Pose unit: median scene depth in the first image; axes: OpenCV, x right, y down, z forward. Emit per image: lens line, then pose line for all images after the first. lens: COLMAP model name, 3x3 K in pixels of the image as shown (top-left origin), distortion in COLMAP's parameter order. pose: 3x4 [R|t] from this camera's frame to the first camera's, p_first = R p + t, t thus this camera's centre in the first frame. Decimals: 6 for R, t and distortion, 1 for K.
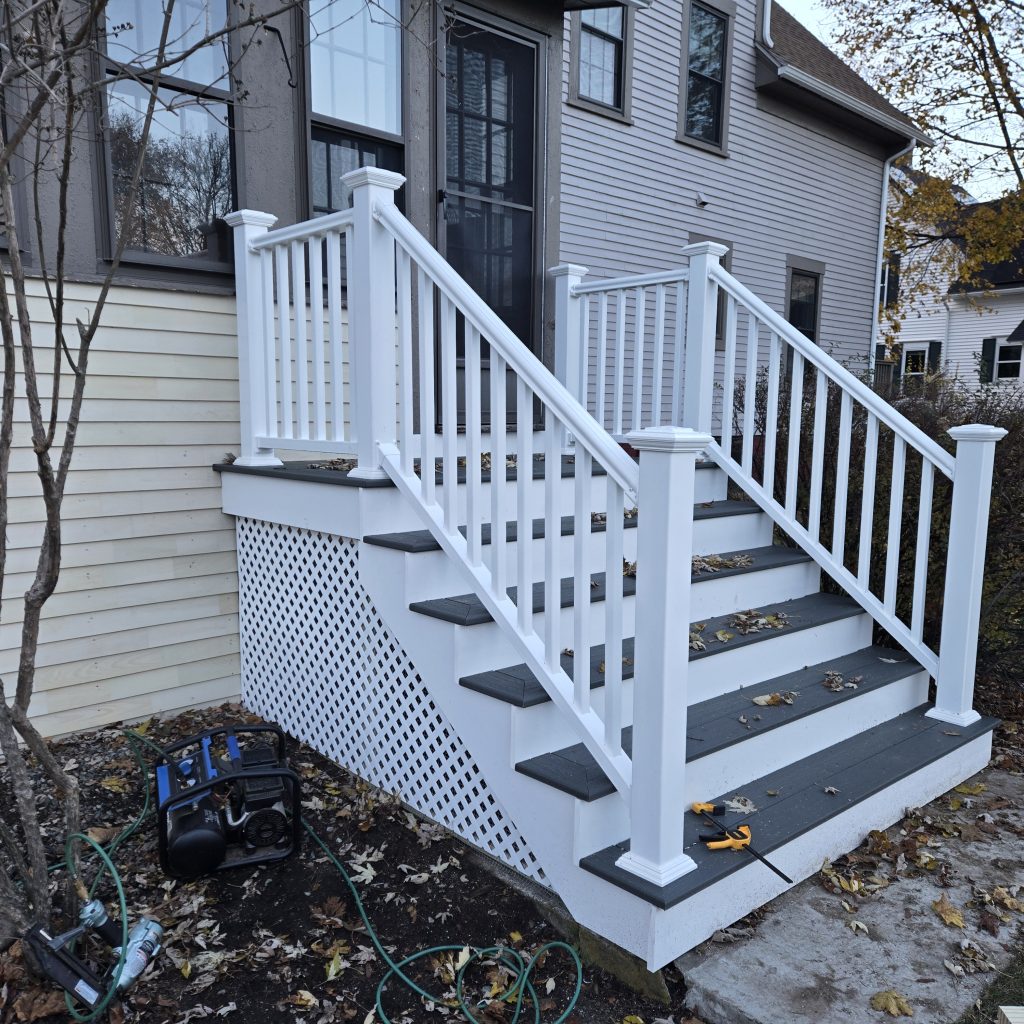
lens RADIAL K [[896.9, 0, 512.0], [0, 896.9, 512.0], [0, 0, 1]] dist [0.045149, -0.014672]
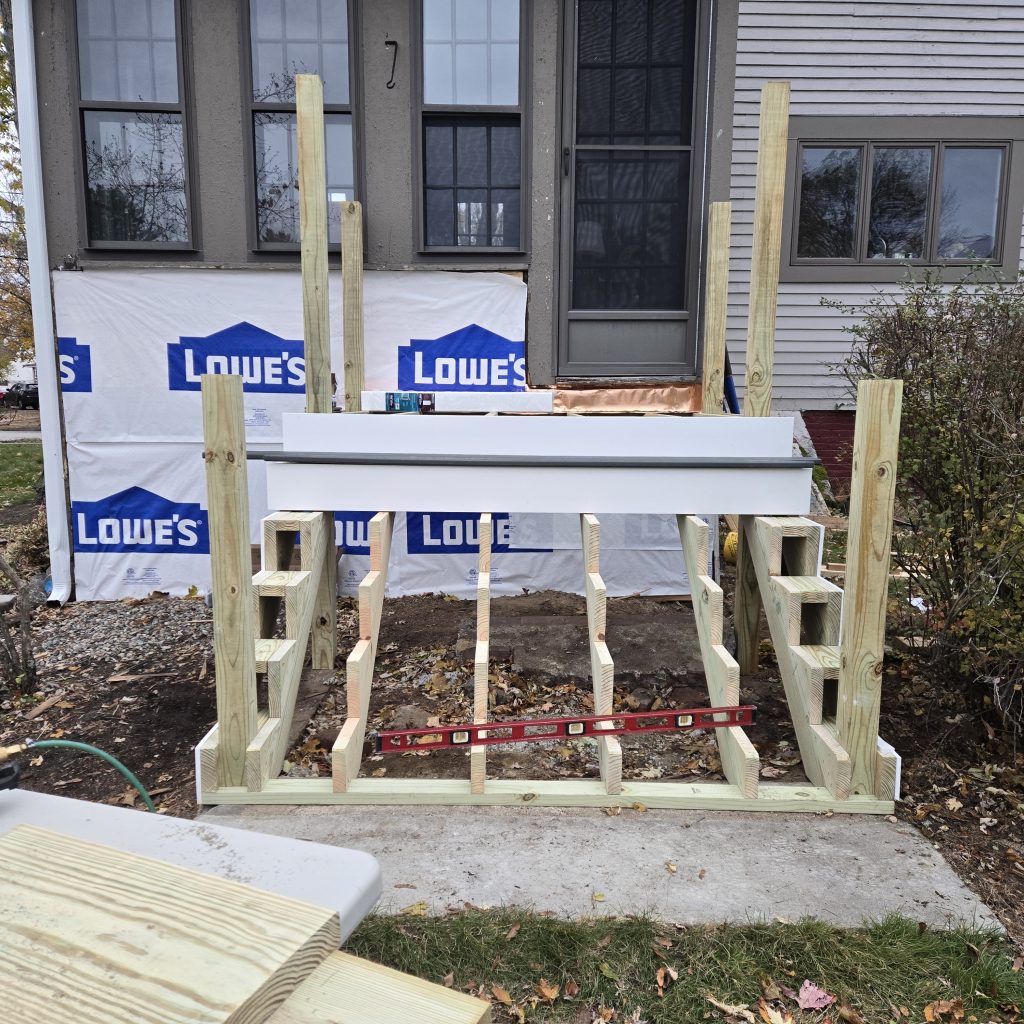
lens RADIAL K [[896.9, 0, 512.0], [0, 896.9, 512.0], [0, 0, 1]] dist [0.045149, -0.014672]
pose [[0.741624, 0.074676, -0.666646, 0.848145], [-0.071247, 0.996932, 0.032414, 0.038370], [0.667022, 0.023458, 0.744669, 0.289747]]
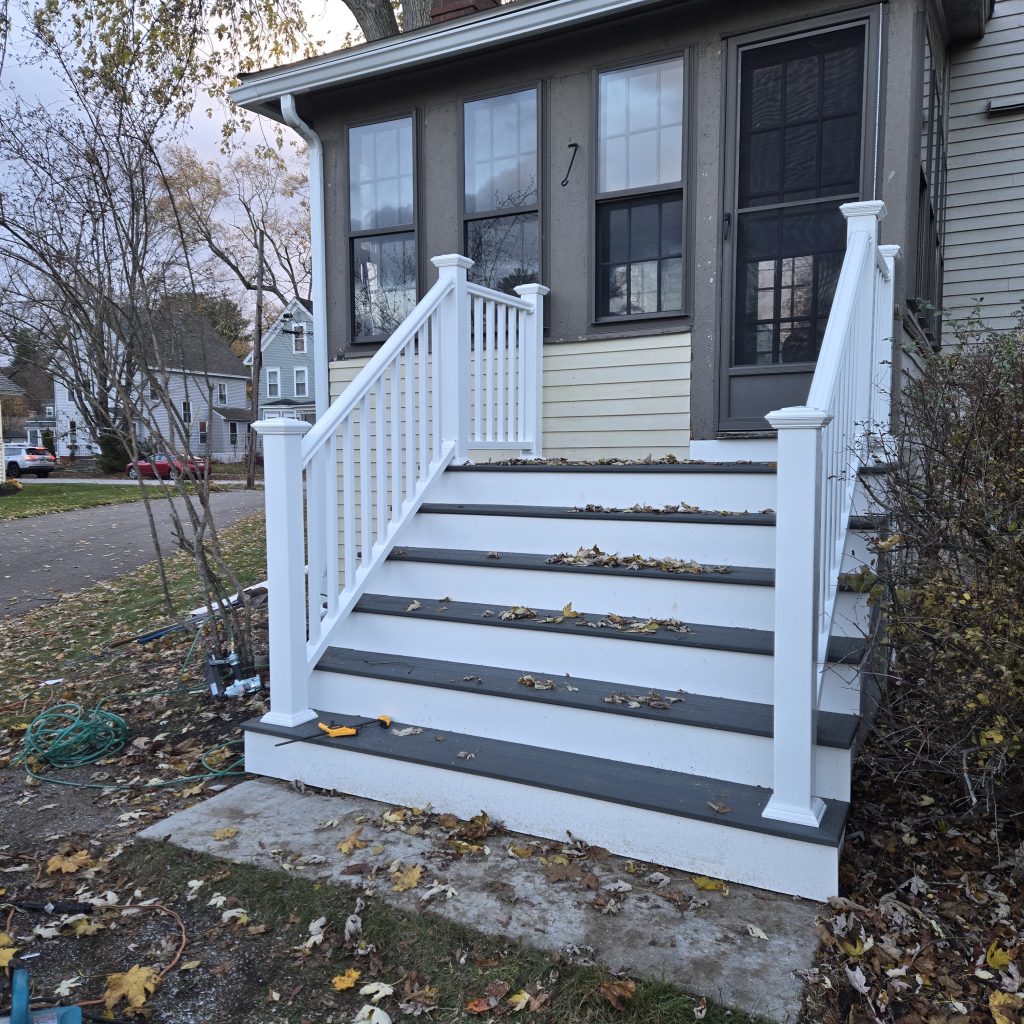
lens RADIAL K [[896.9, 0, 512.0], [0, 896.9, 512.0], [0, 0, 1]] dist [0.045149, -0.014672]
pose [[0.340275, 0.044050, -0.939294, 1.220170], [-0.094609, 0.995437, 0.012409, 0.007080], [0.935554, 0.084643, 0.342890, 0.608851]]
